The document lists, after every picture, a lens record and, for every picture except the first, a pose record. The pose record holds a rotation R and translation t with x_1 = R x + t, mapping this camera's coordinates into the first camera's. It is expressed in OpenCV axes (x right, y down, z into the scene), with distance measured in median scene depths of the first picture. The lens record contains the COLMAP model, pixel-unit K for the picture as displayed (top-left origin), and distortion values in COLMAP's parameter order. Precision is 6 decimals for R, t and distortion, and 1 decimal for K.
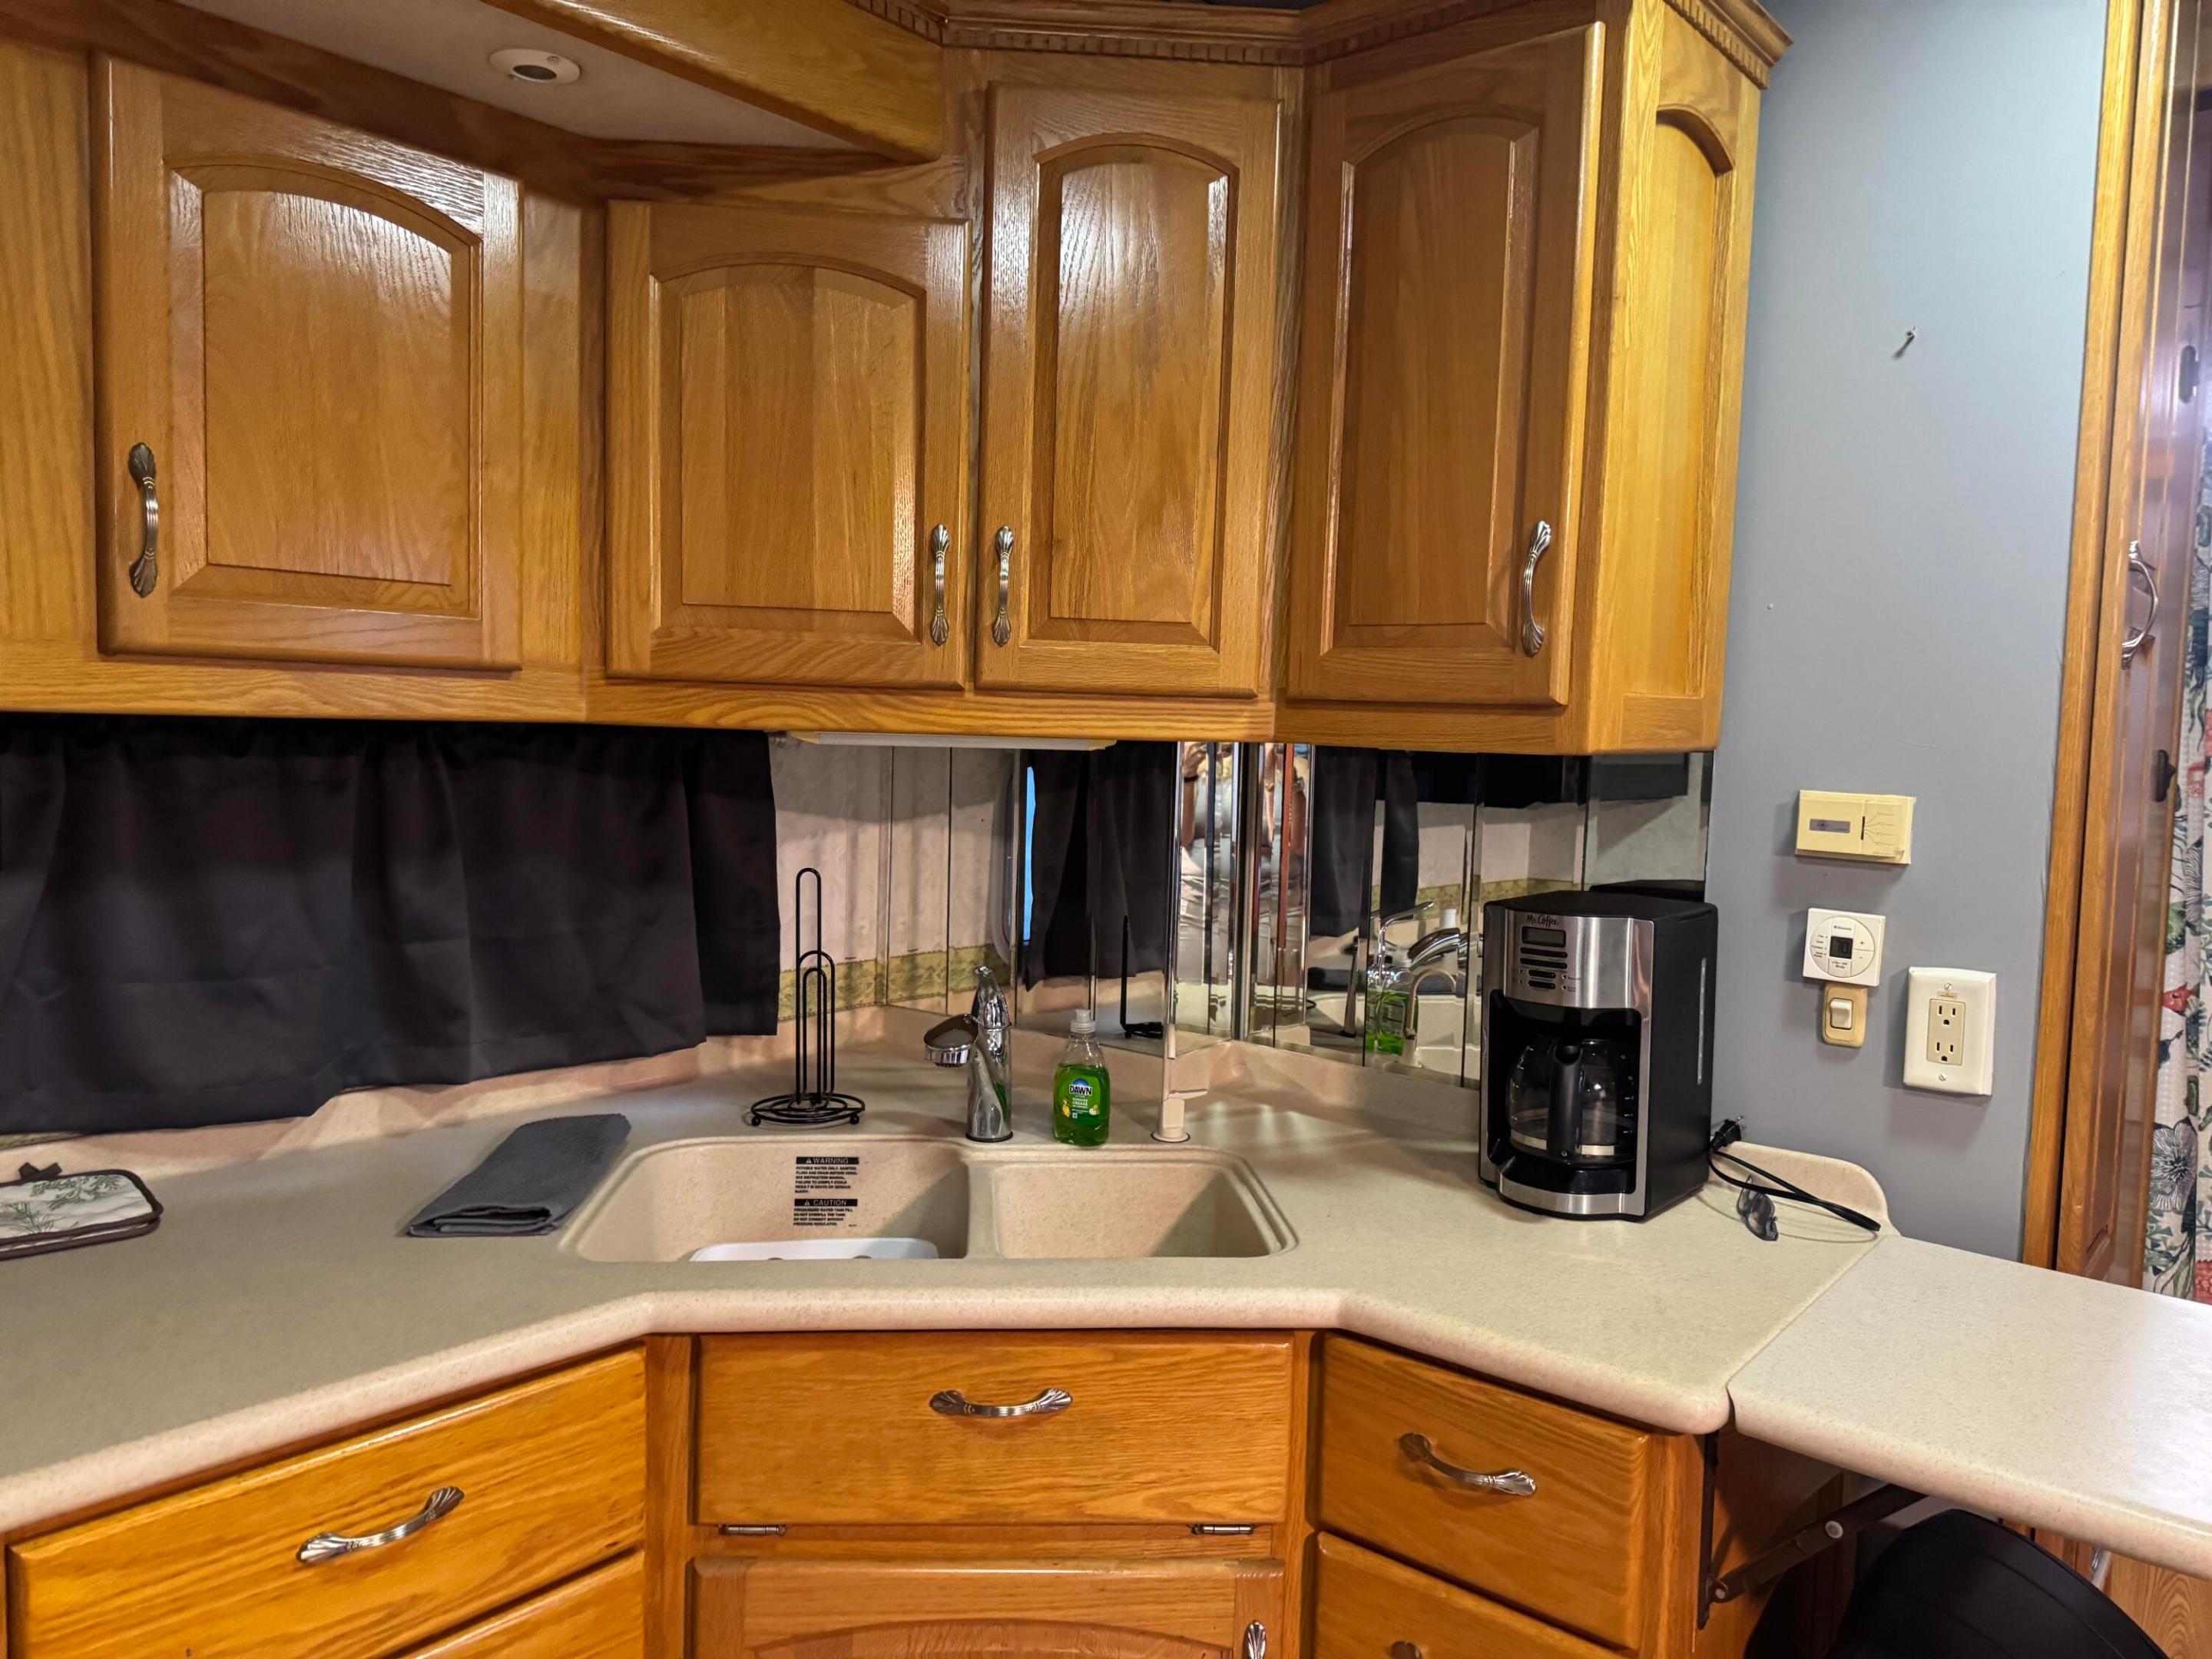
lens RADIAL K [[1608.6, 0, 1051.4], [0, 1608.6, 821.3], [0, 0, 1]] dist [0.113010, -0.122143]
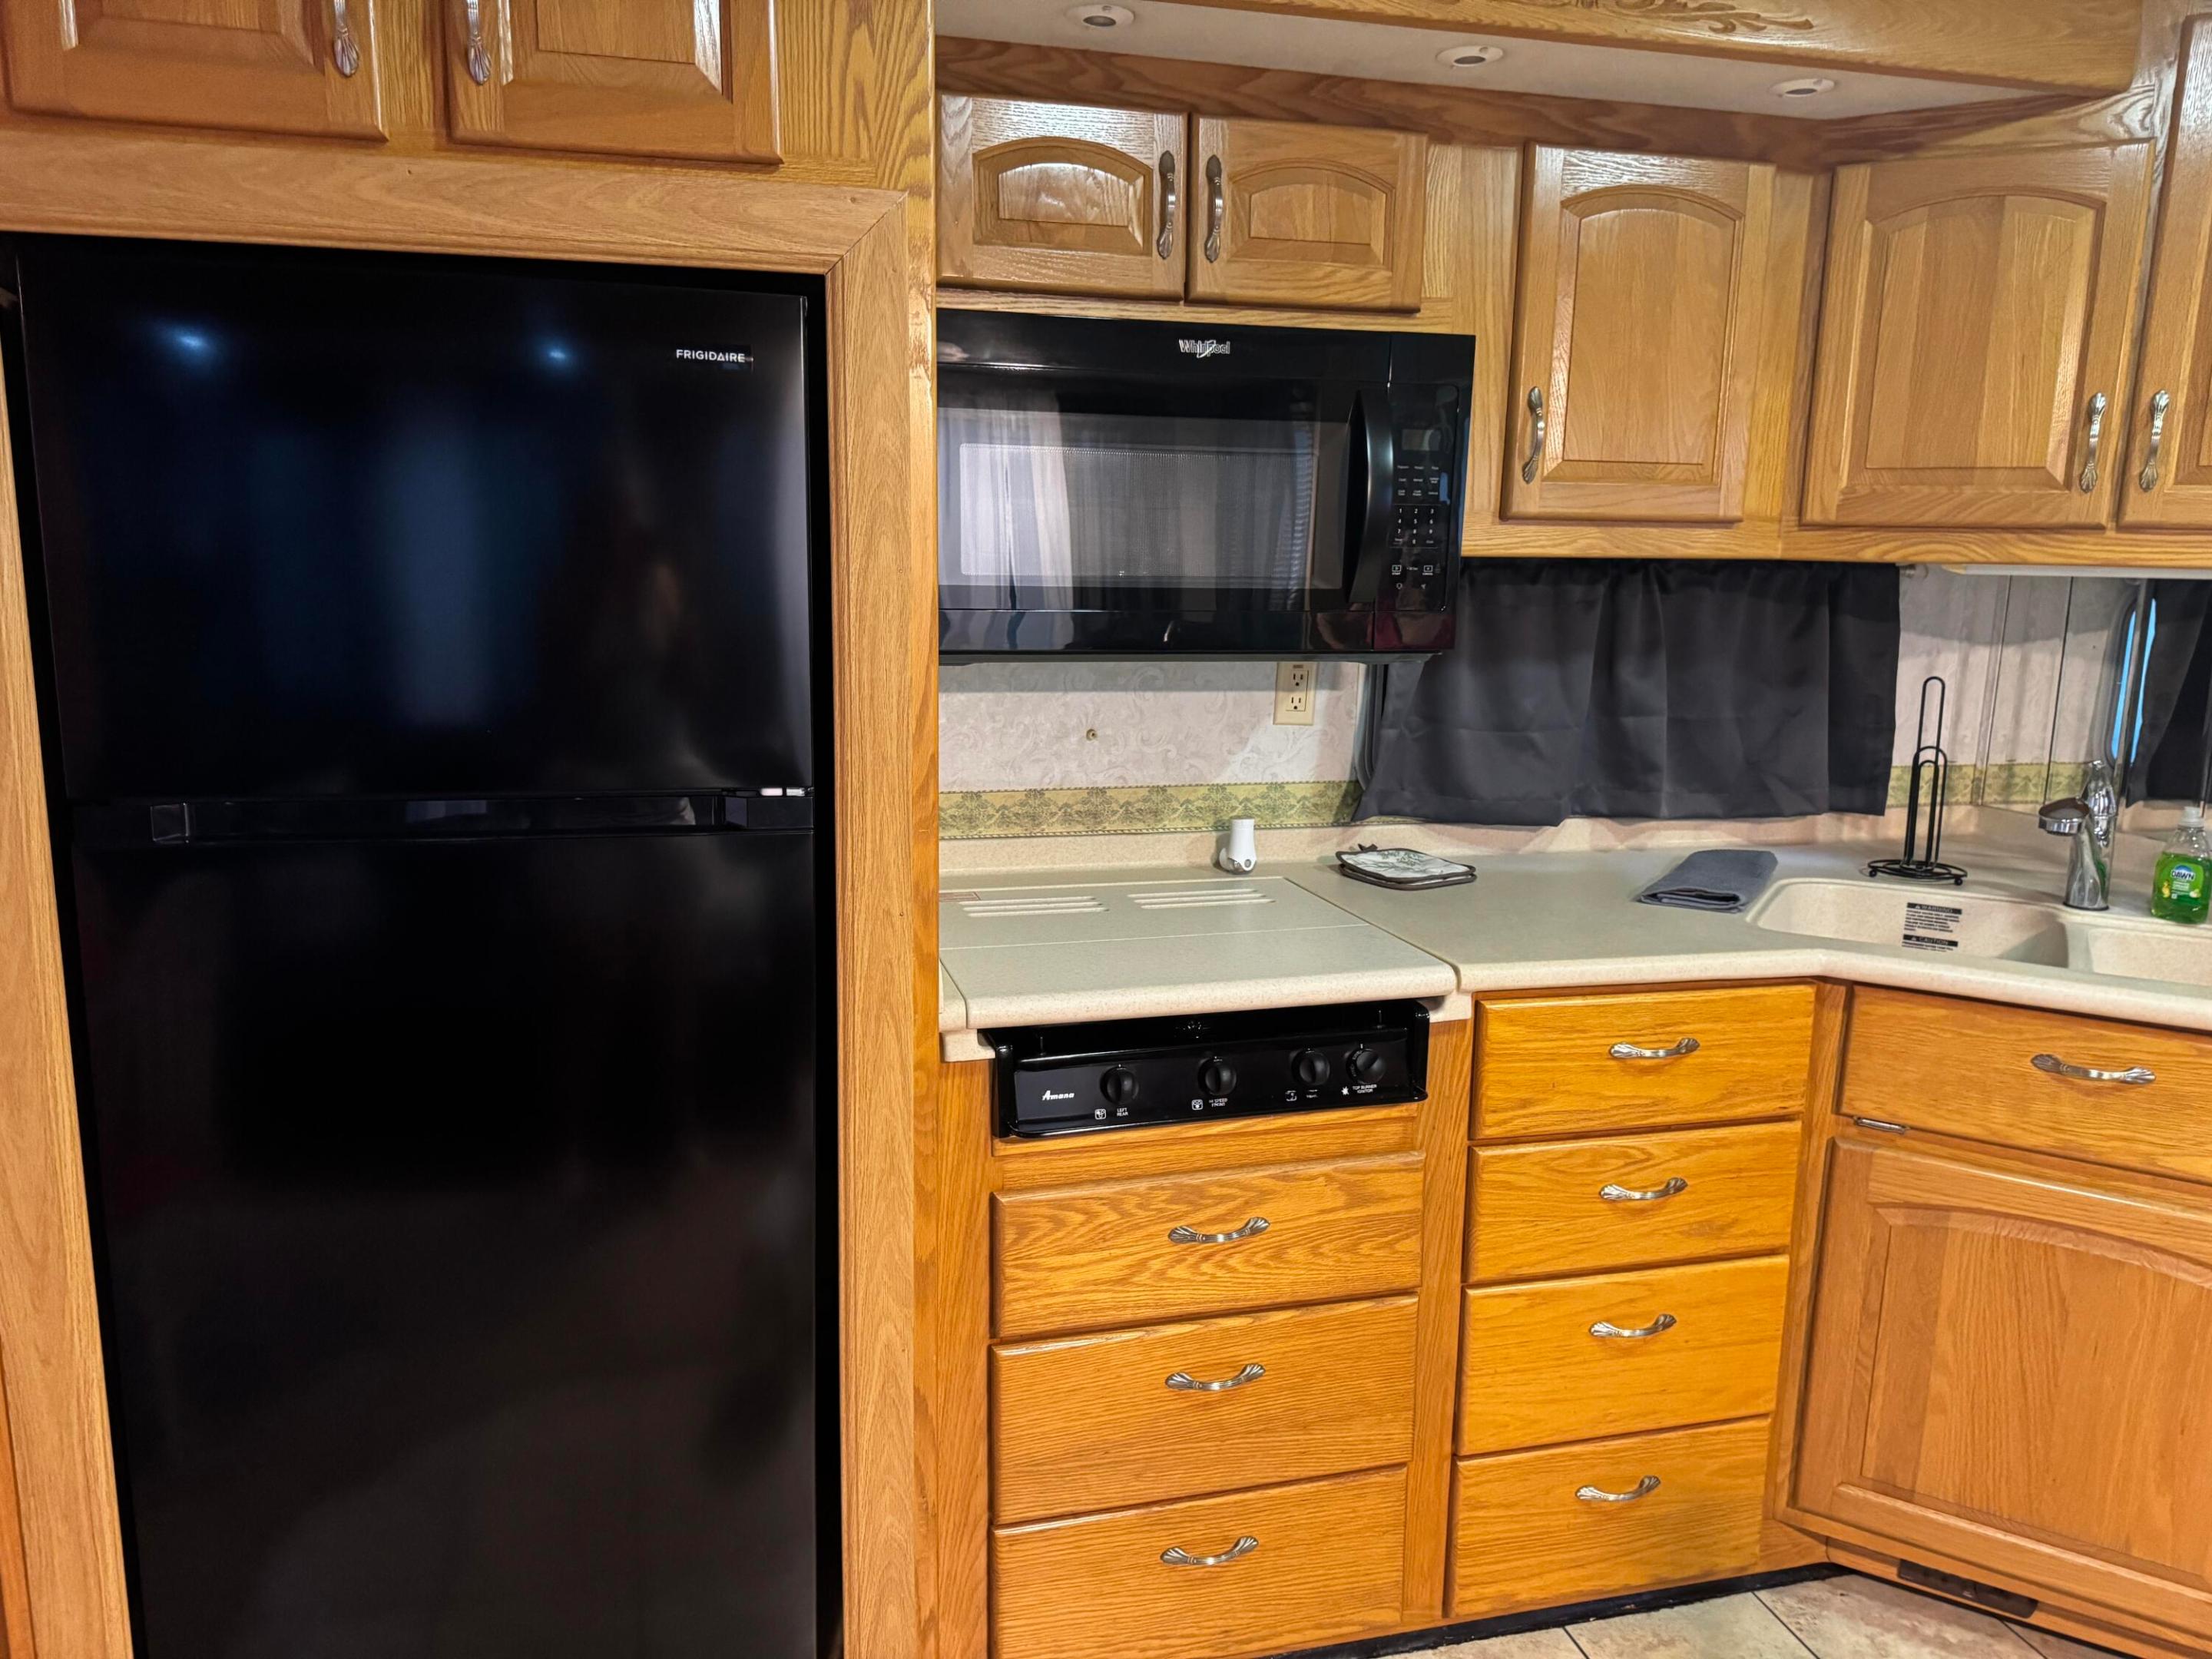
lens RADIAL K [[1562.2, 0, 1106.0], [0, 1562.2, 829.5], [0, 0, 1]] dist [0.004524, -0.004920]
pose [[0.832734, 0.089708, -0.546357, -0.017903], [-0.028608, 0.992440, 0.119350, 0.024787], [0.552934, -0.083757, 0.829005, -0.425358]]
